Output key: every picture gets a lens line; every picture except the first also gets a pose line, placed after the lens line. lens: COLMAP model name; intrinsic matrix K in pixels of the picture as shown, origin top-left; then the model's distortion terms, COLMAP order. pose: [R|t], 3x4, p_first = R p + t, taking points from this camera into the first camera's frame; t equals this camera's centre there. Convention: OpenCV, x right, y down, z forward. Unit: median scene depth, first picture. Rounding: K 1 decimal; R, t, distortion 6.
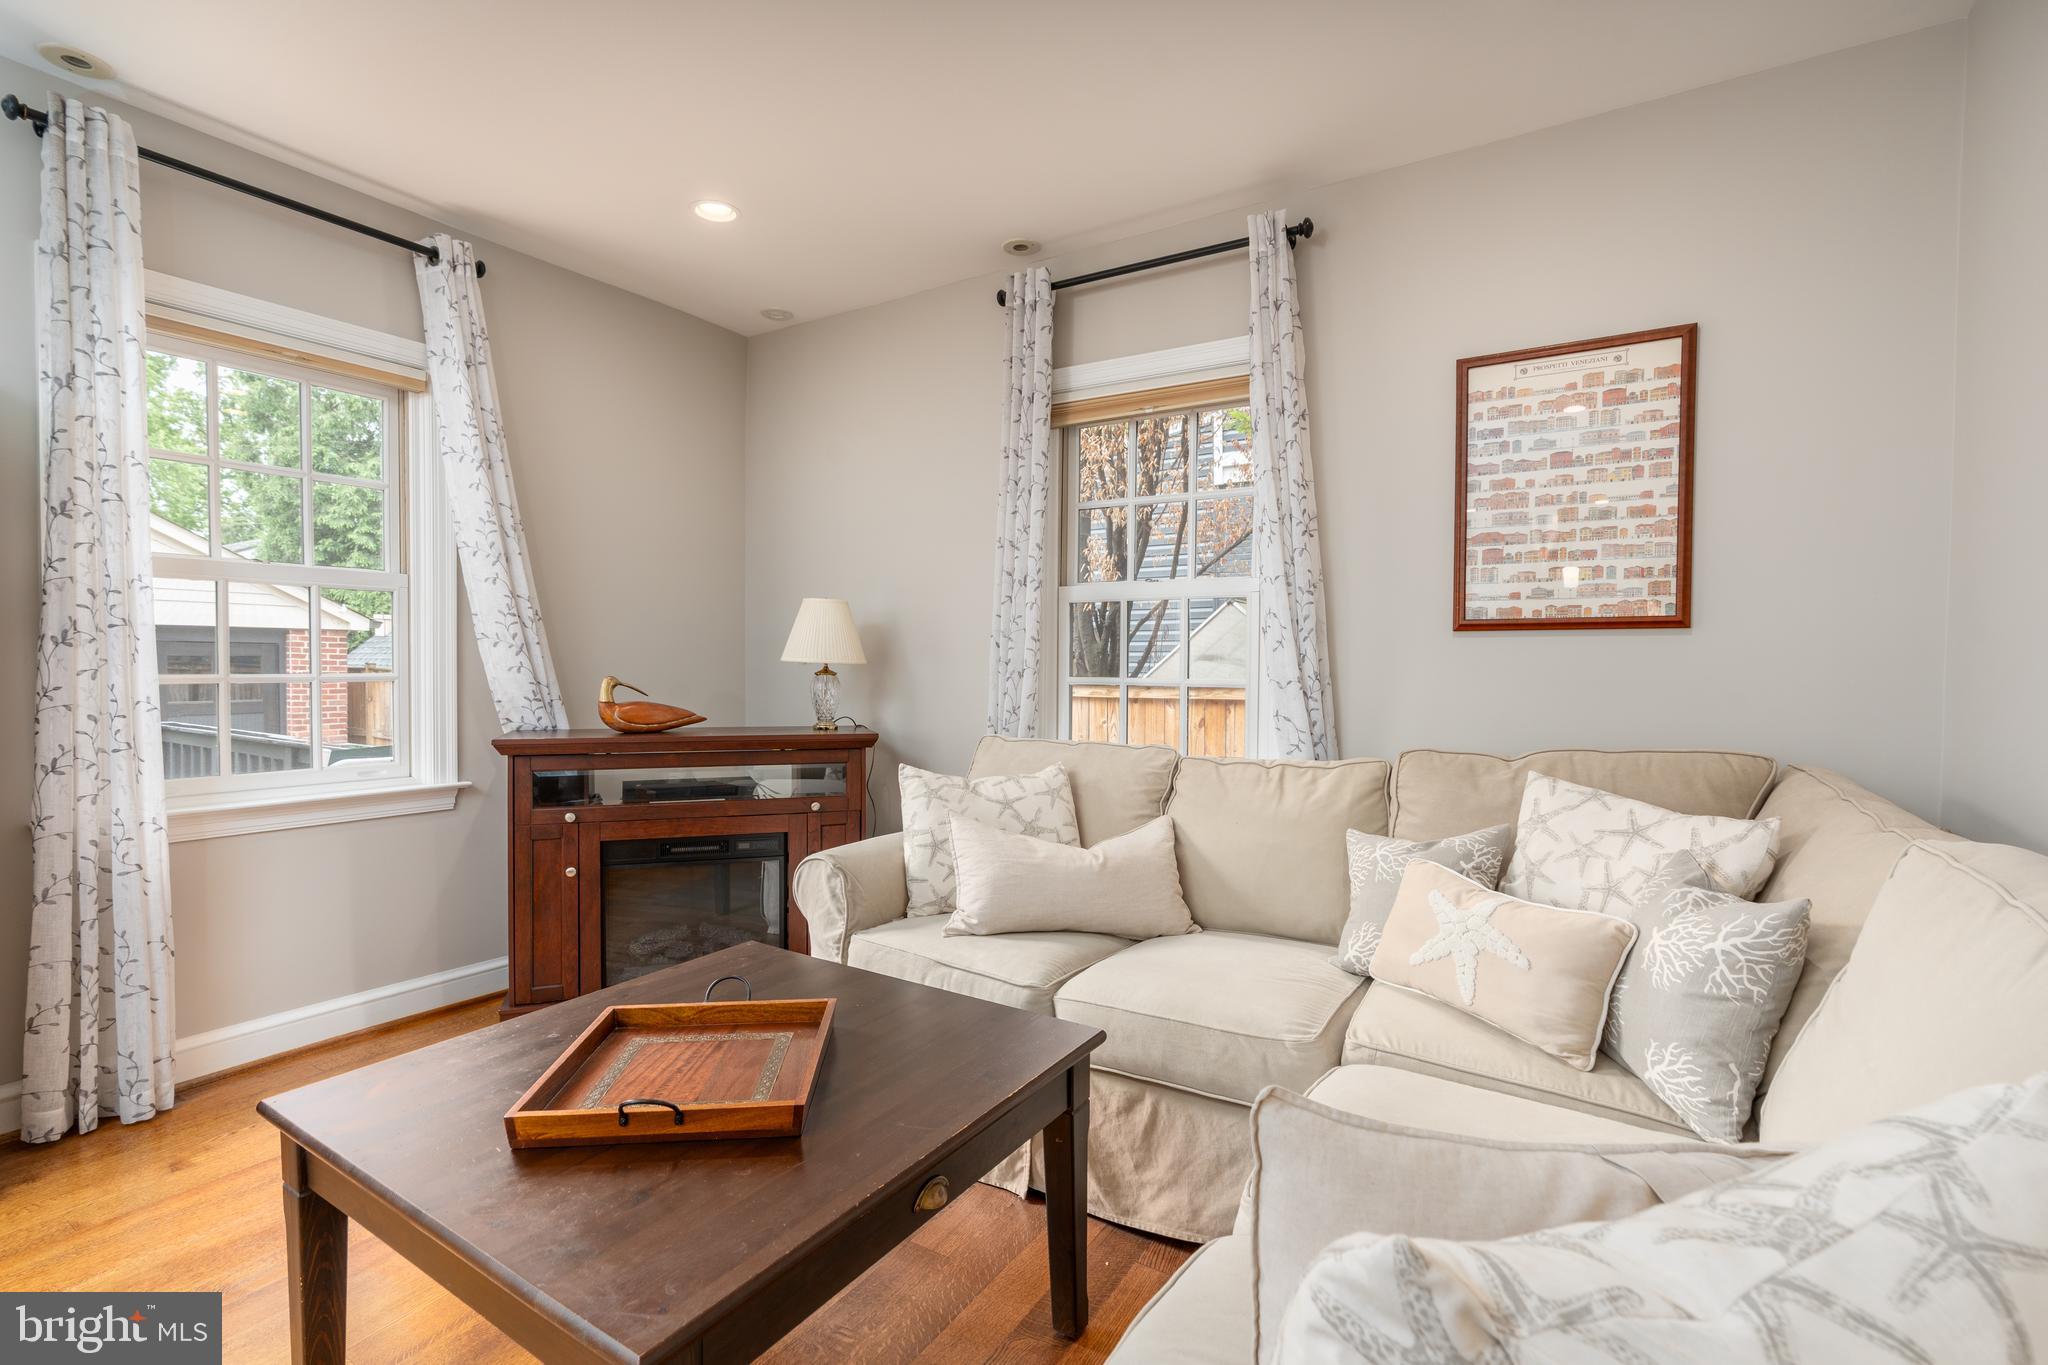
lens RADIAL K [[929.7, 0, 1026.6], [0, 929.7, 686.2], [0, 0, 1]] dist [-0.008632, 0.003601]
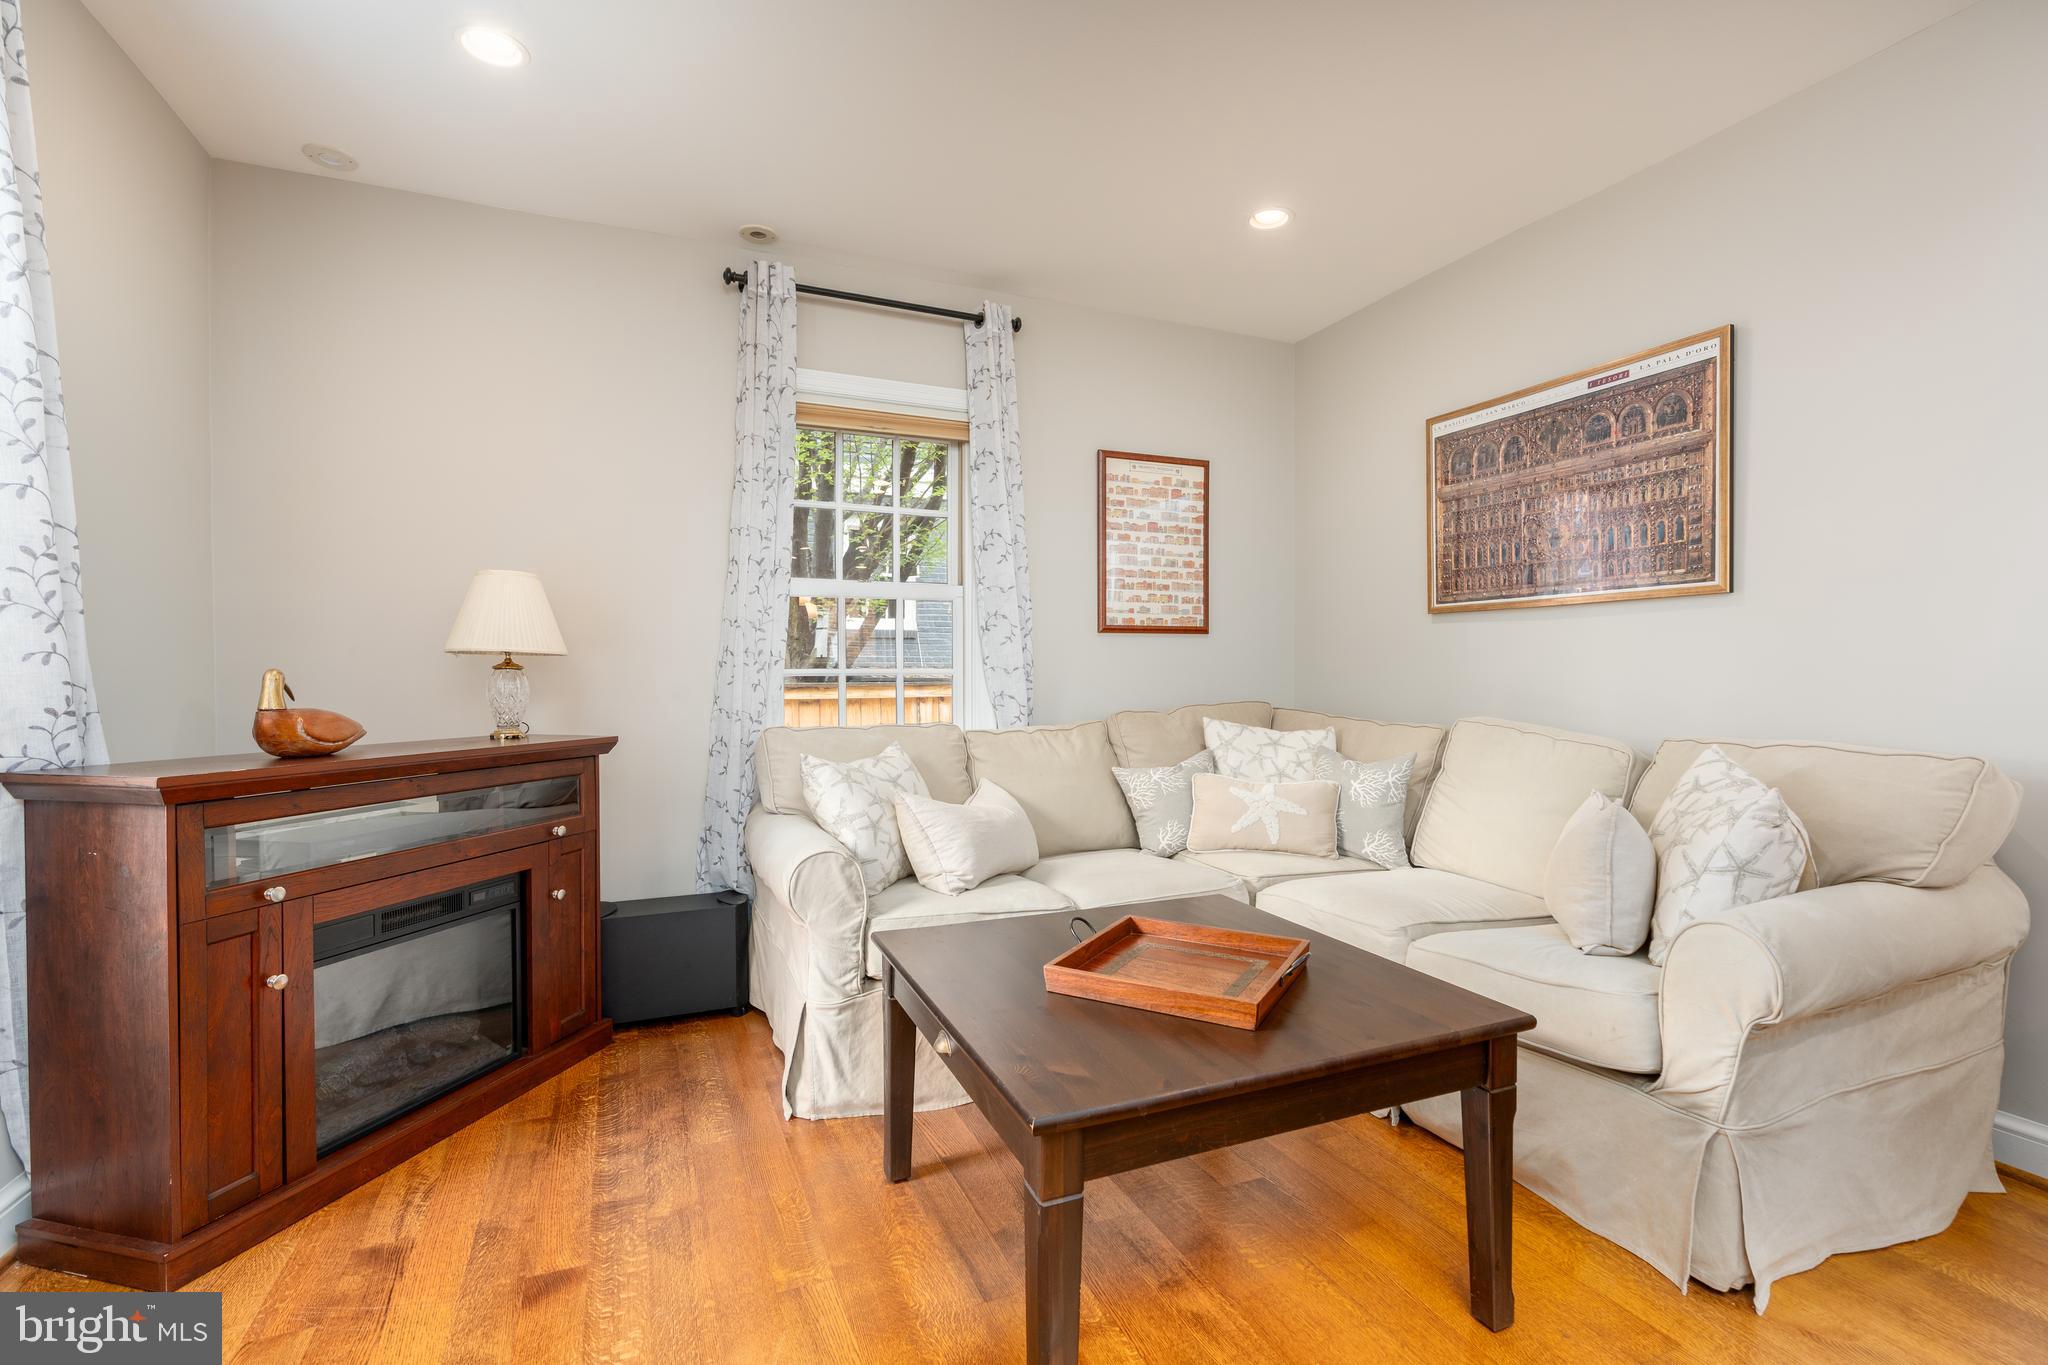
lens RADIAL K [[929.7, 0, 1028.4], [0, 929.7, 684.5], [0, 0, 1]] dist [-0.008632, 0.003601]
pose [[0.561476, -0.018287, 0.827291, -0.865010], [0.029885, 0.999552, 0.001812, 0.018050], [-0.826953, 0.023706, 0.561770, 0.278495]]
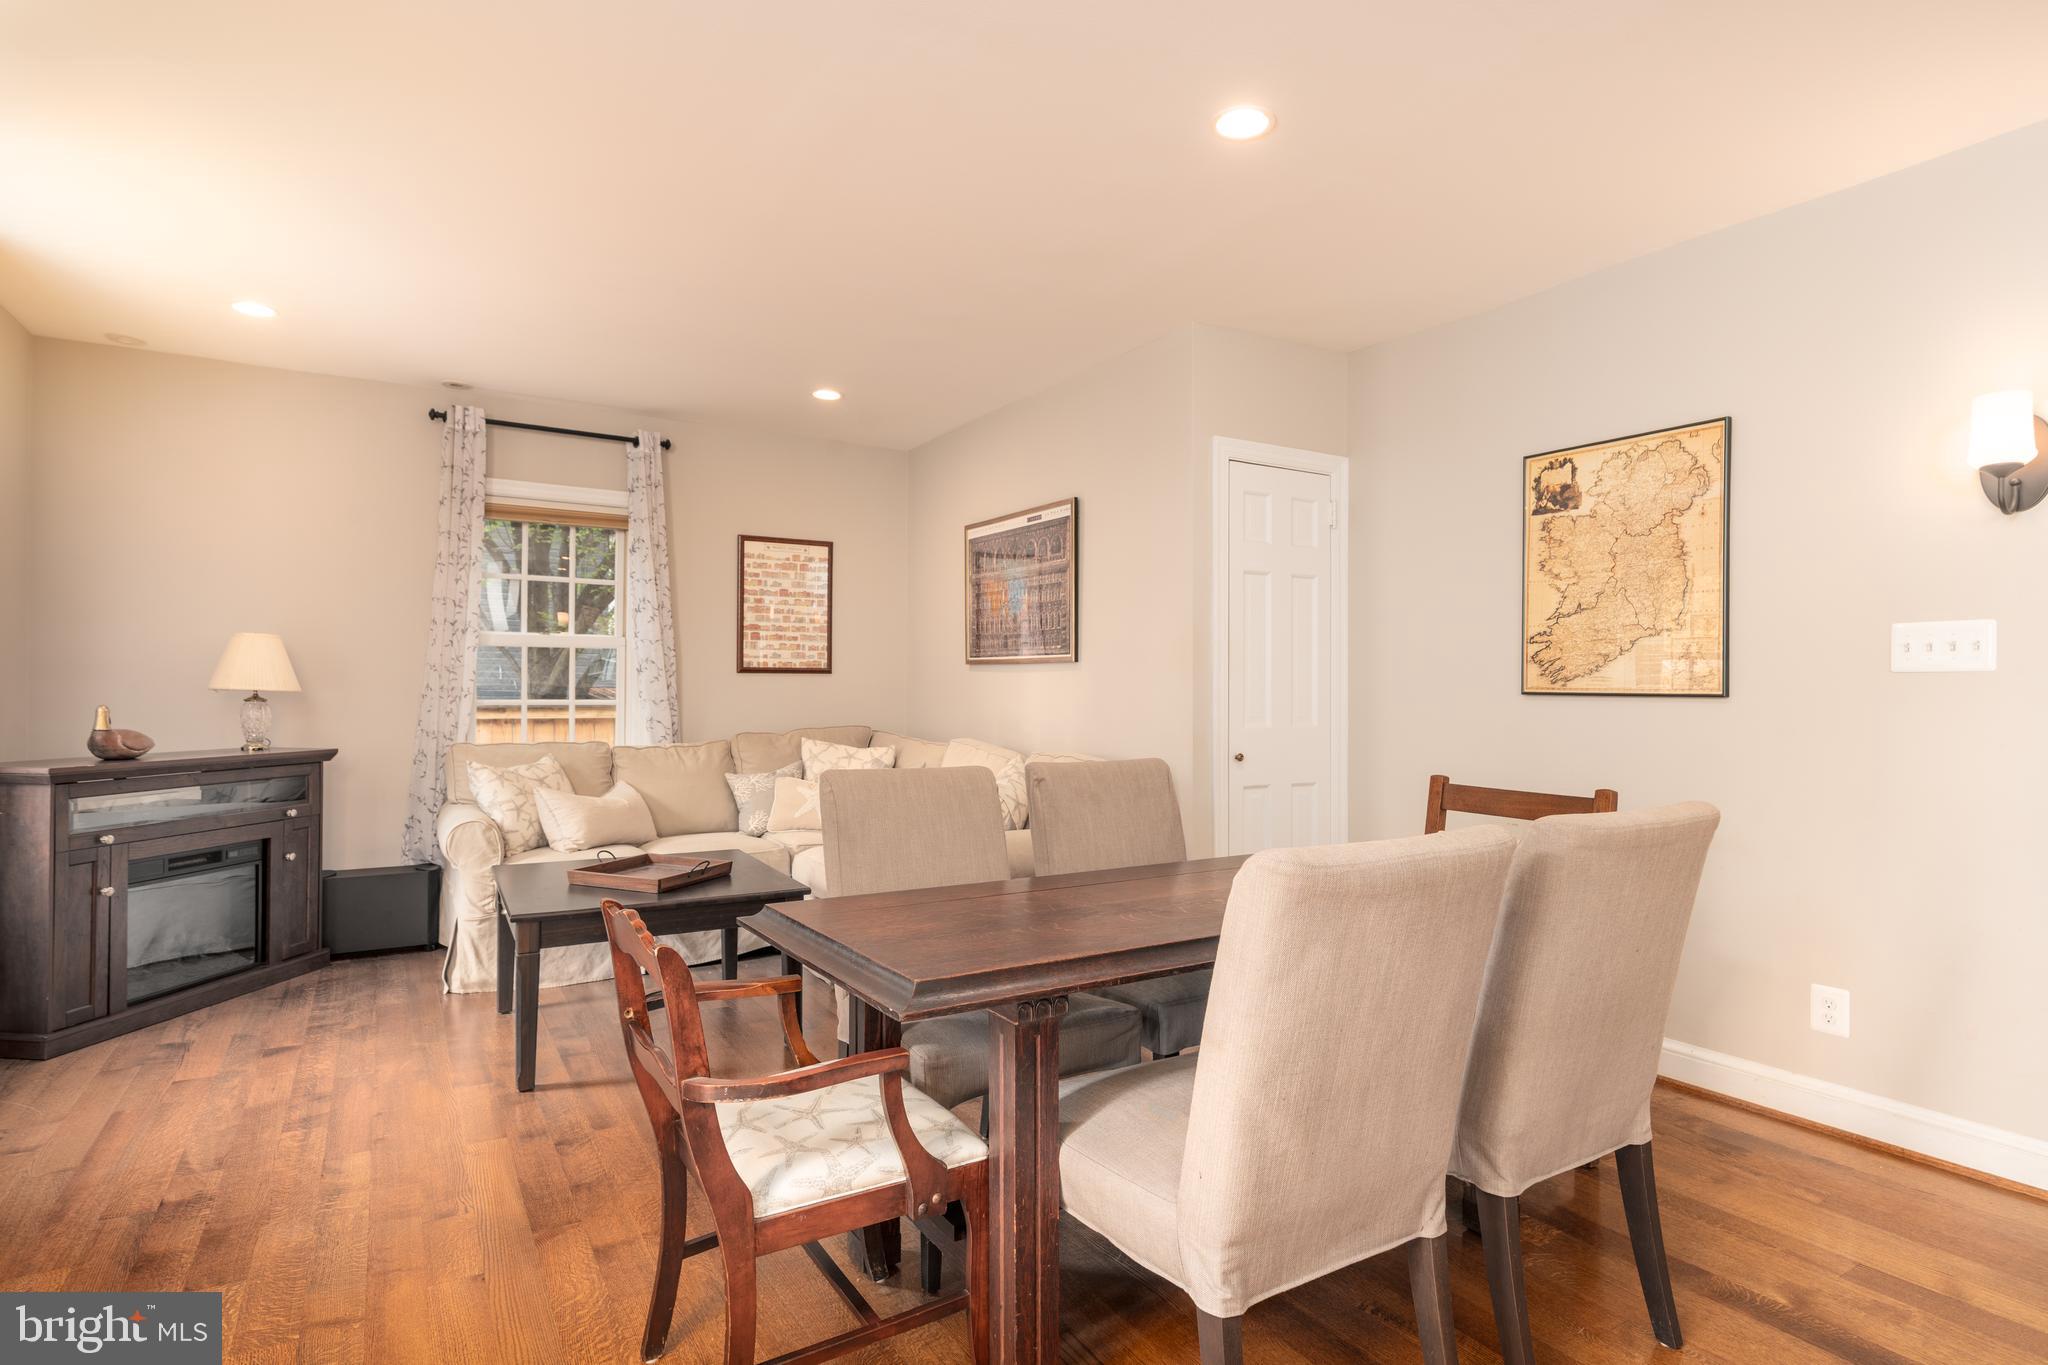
lens RADIAL K [[1065.2, 0, 1020.3], [0, 1065.2, 688.1], [0, 0, 1]] dist [-0.003056, 0.002448]
pose [[0.454750, -0.004277, 0.890609, -1.316997], [0.019358, 0.999800, -0.005083, -0.004719], [-0.890409, 0.019552, 0.454742, -0.567236]]
